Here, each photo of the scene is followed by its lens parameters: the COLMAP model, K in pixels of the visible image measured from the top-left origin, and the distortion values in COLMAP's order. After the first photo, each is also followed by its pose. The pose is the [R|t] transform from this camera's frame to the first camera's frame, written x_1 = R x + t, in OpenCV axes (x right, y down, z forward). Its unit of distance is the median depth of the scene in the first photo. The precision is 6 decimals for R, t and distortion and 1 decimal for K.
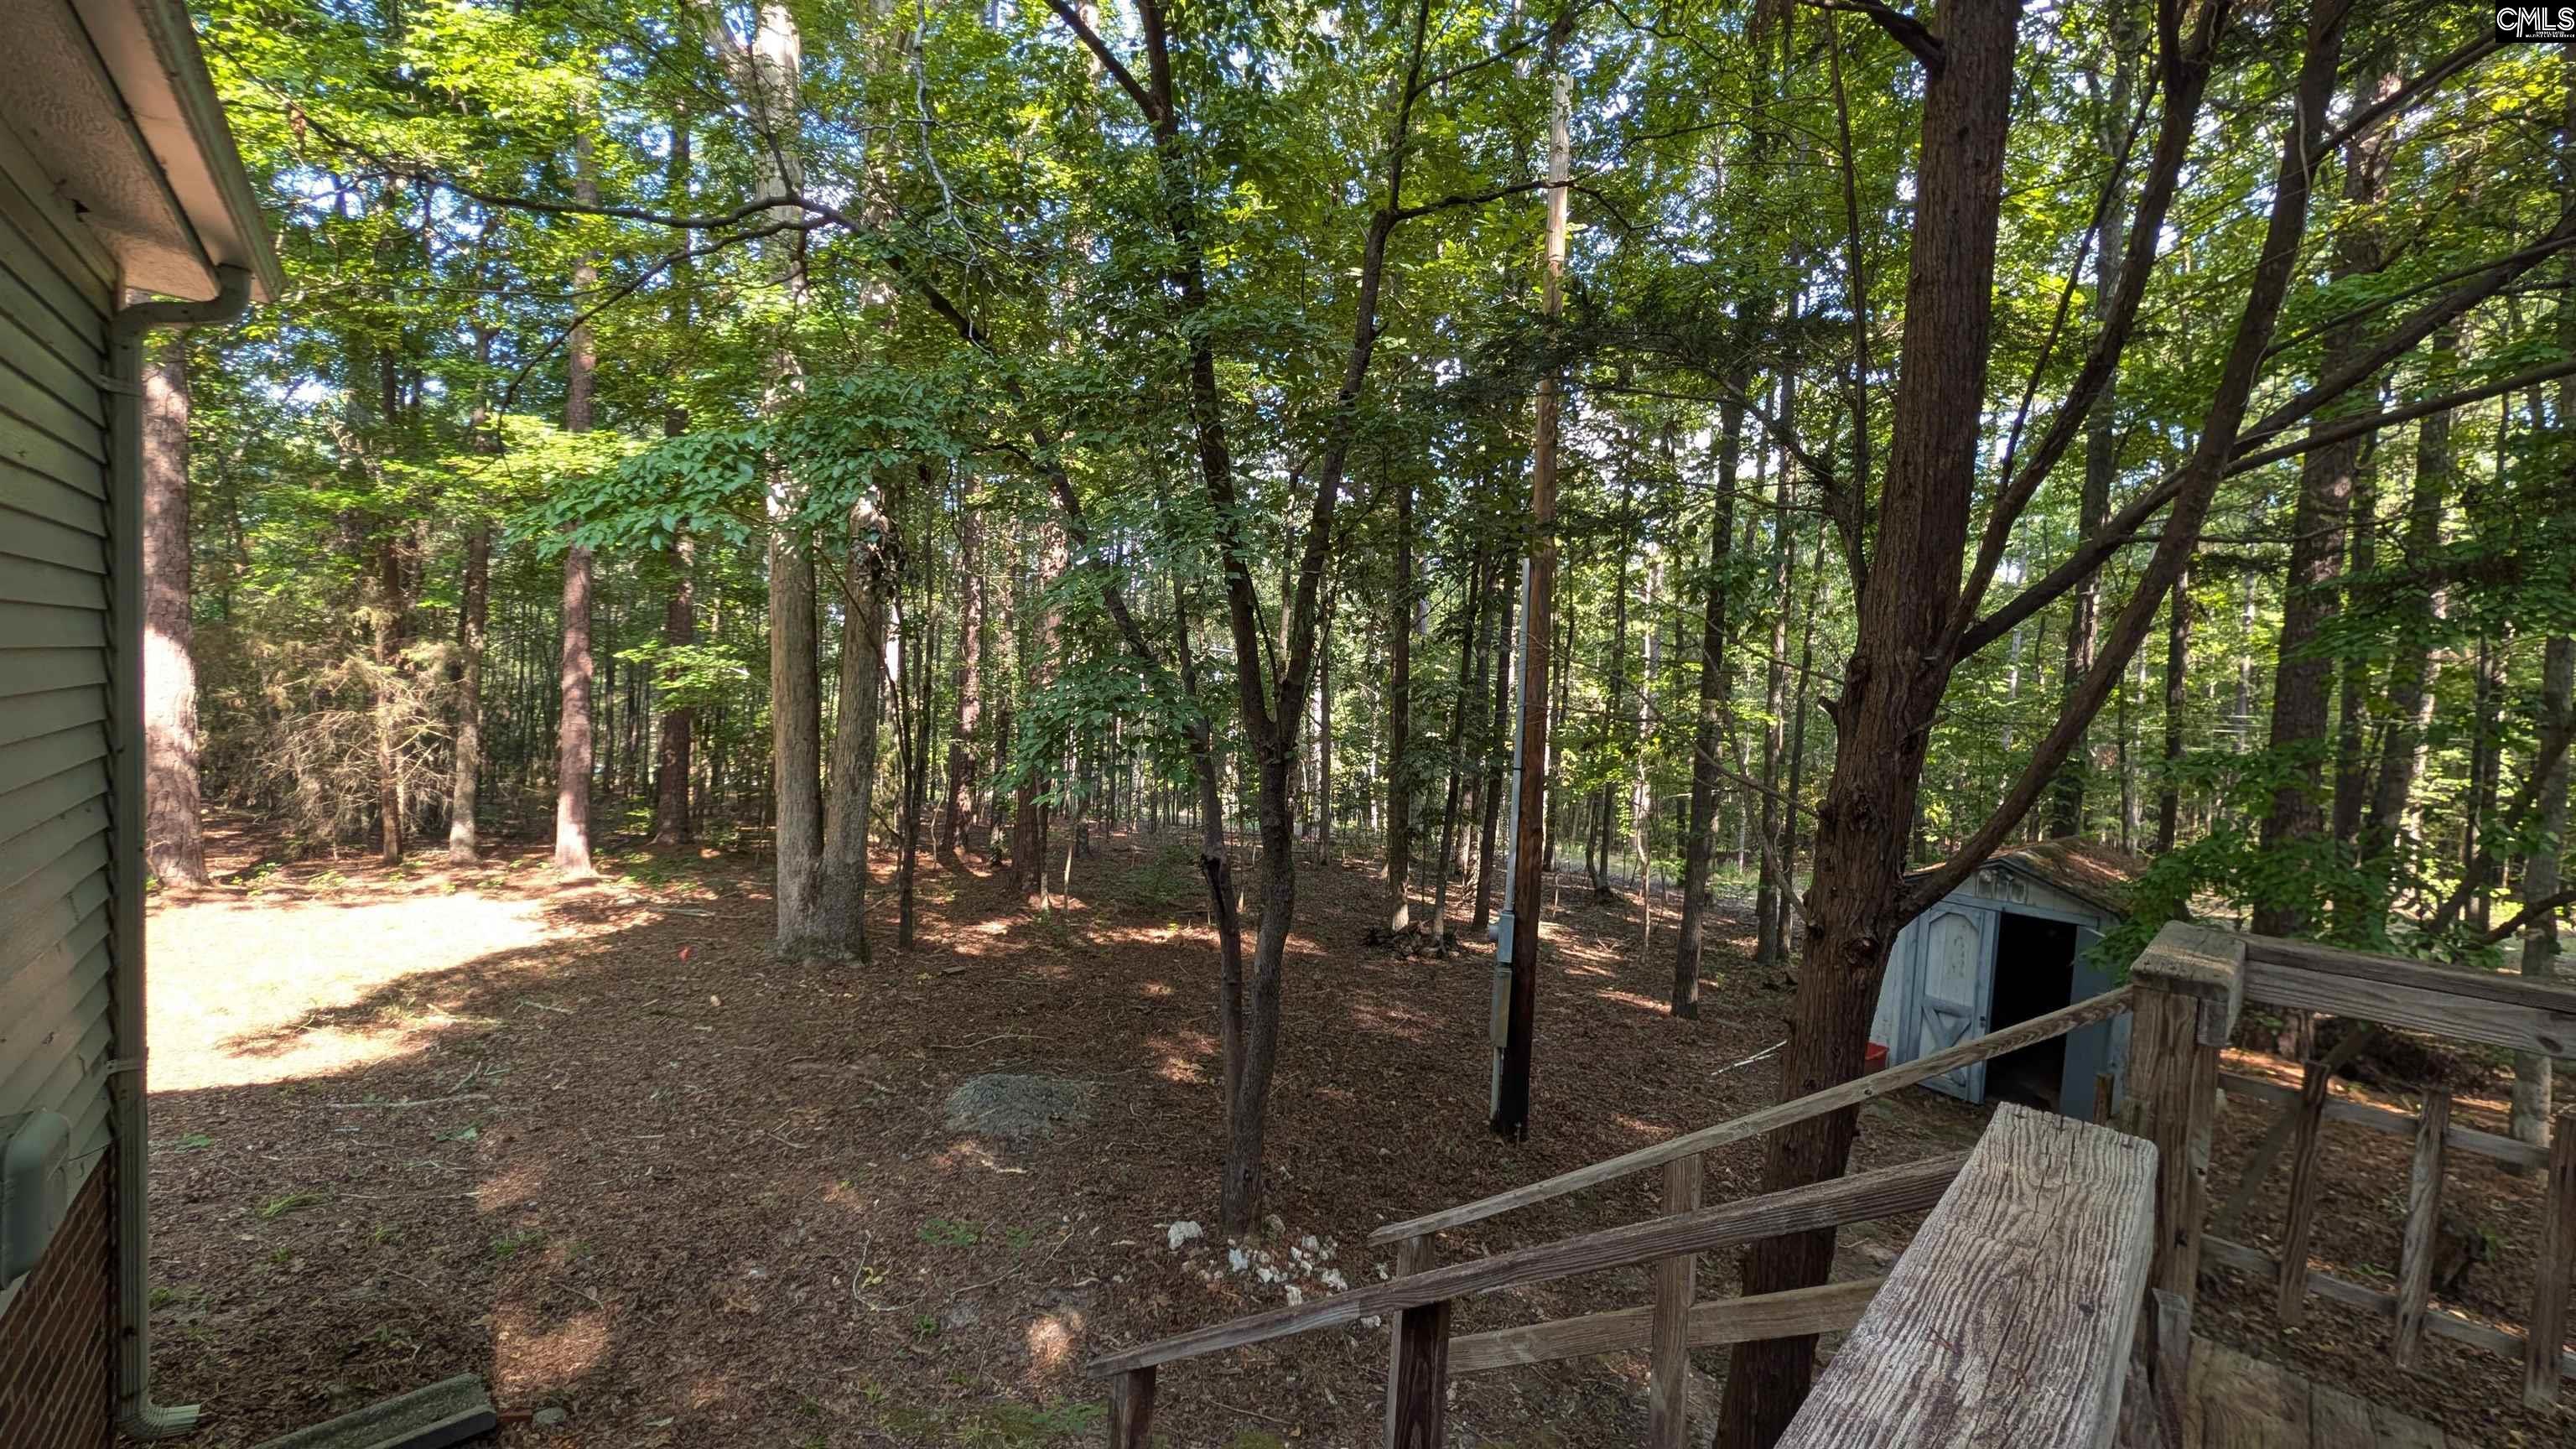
lens RADIAL K [[933.8, 0, 1279.4], [0, 933.8, 731.3], [0, 0, 1]] dist [0.001110, 0.000143]
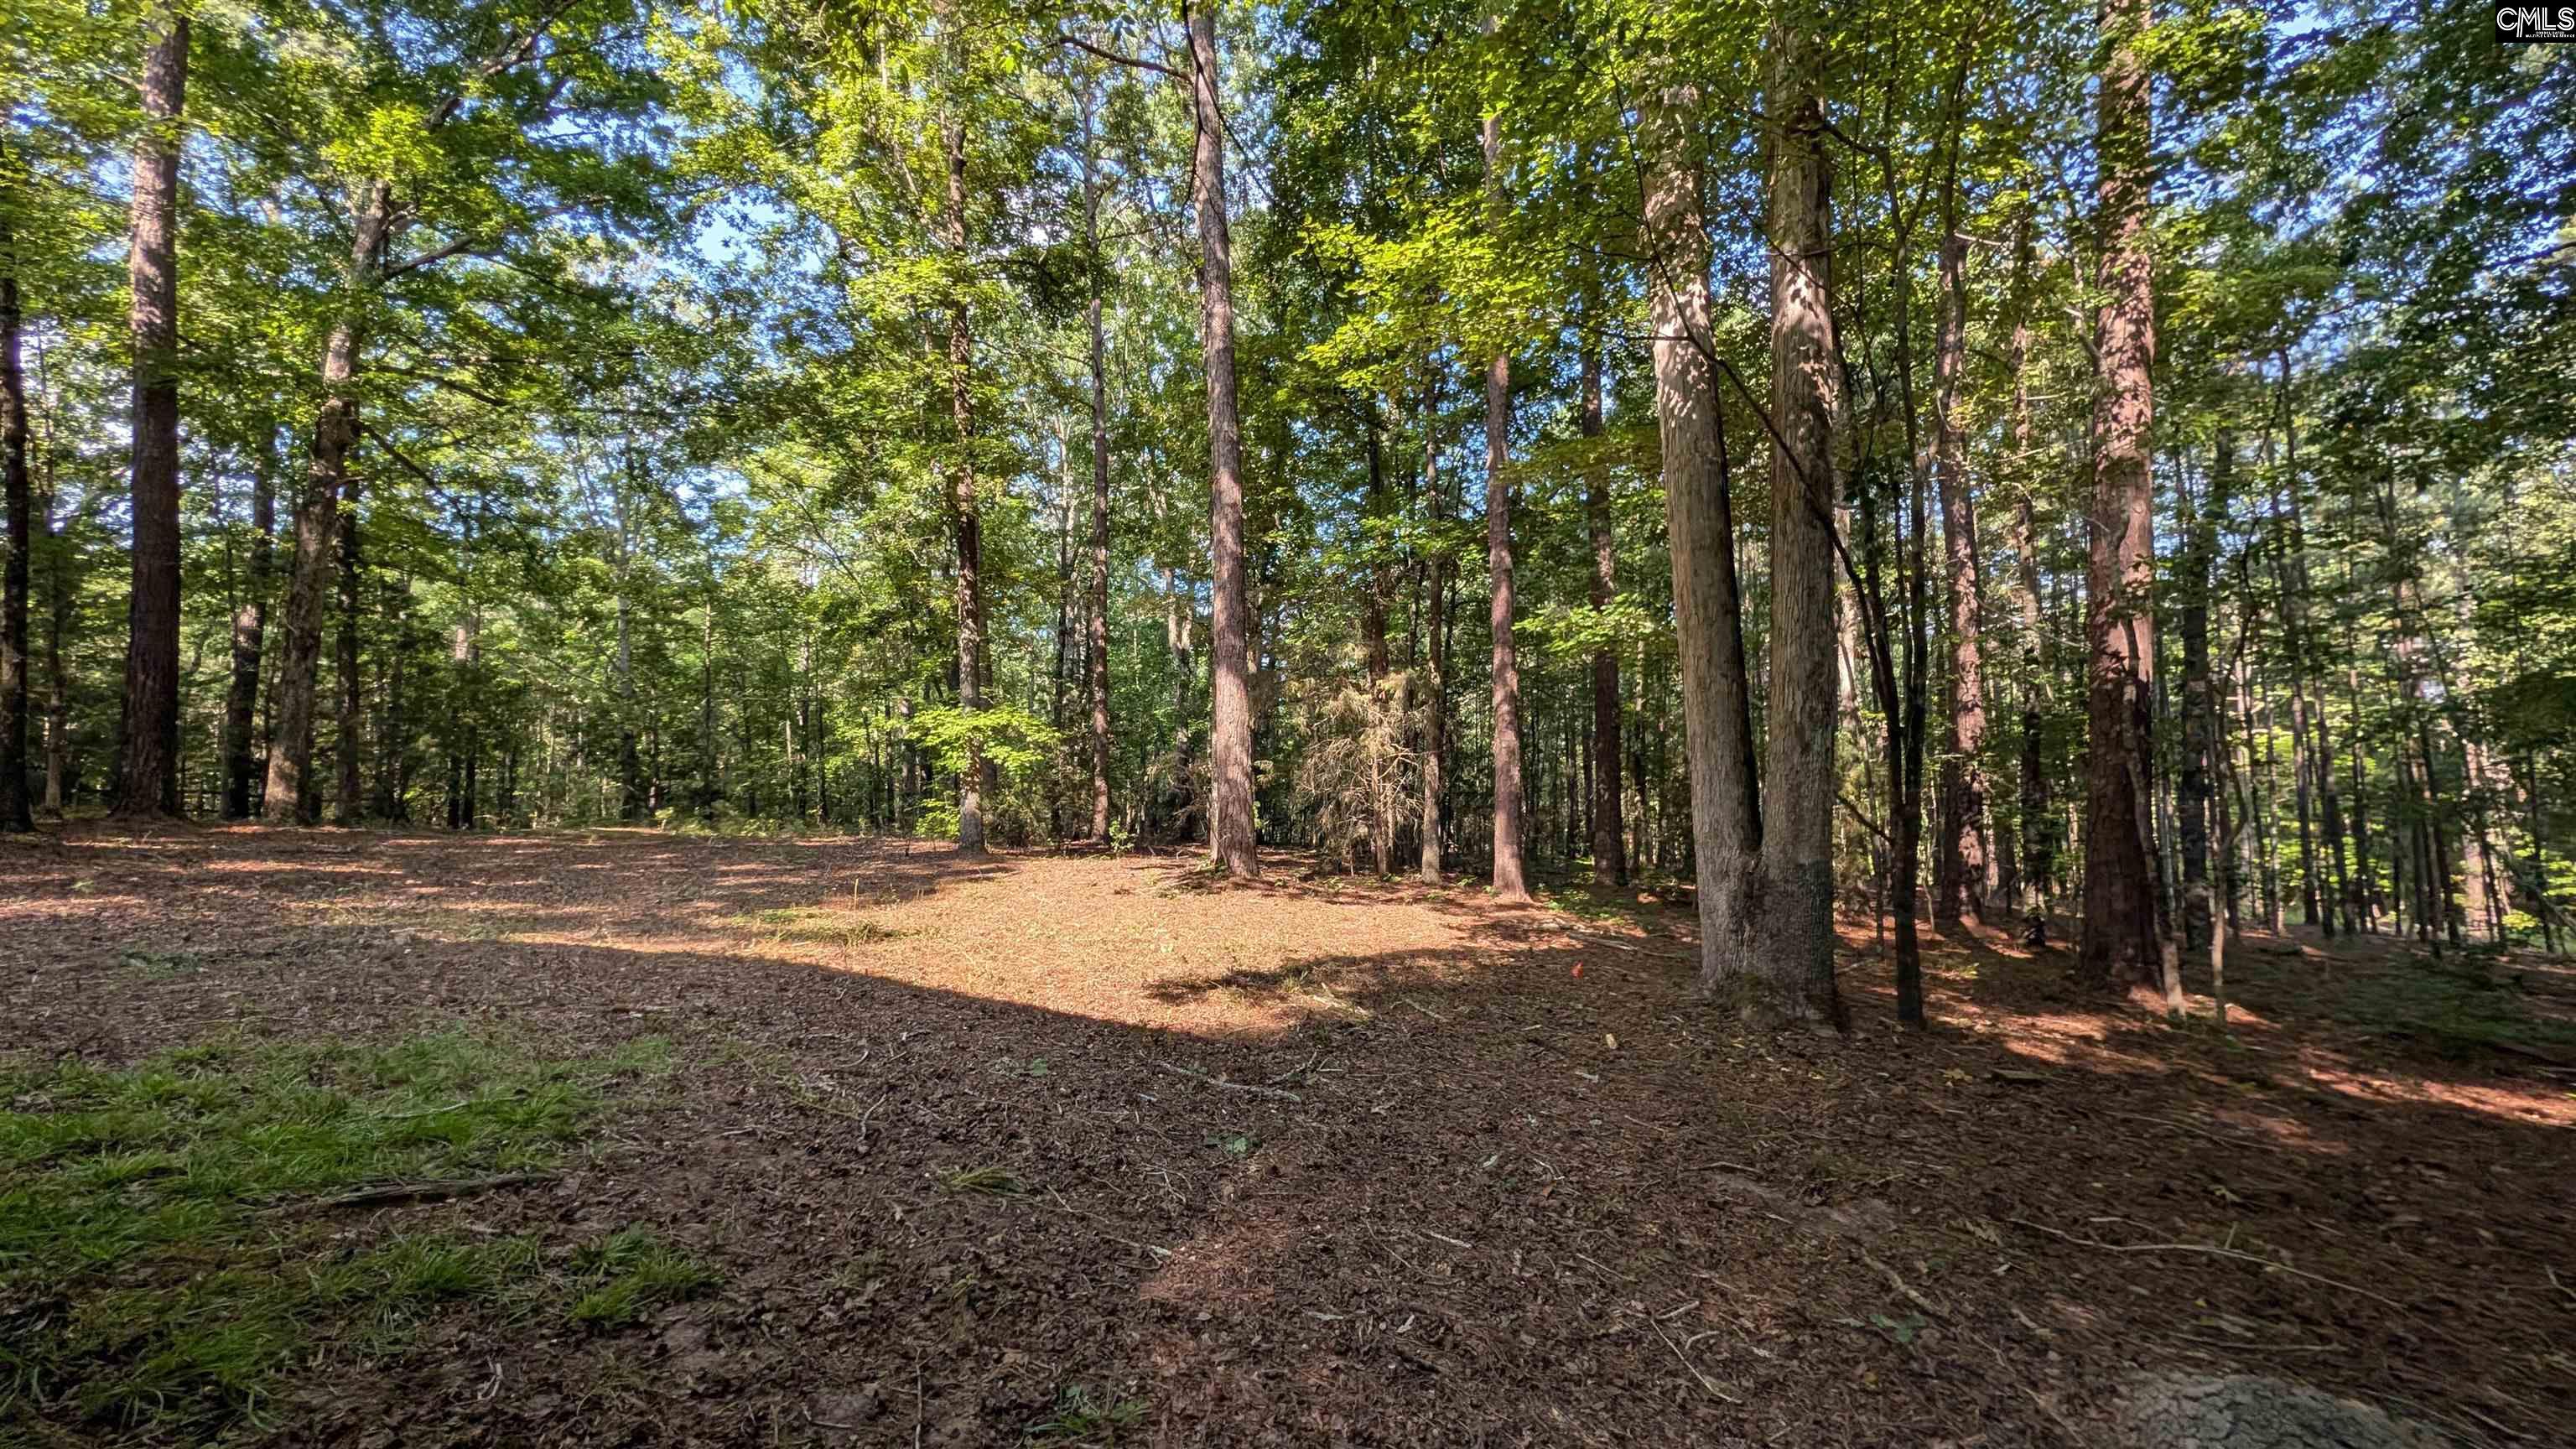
lens RADIAL K [[933.8, 0, 1292.2], [0, 933.8, 720.6], [0, 0, 1]] dist [0.001110, 0.000143]
pose [[0.599031, -0.096210, -0.794924, -0.123147], [0.008061, 0.993430, -0.114161, 0.089623], [0.800685, 0.061979, 0.595871, 0.268374]]
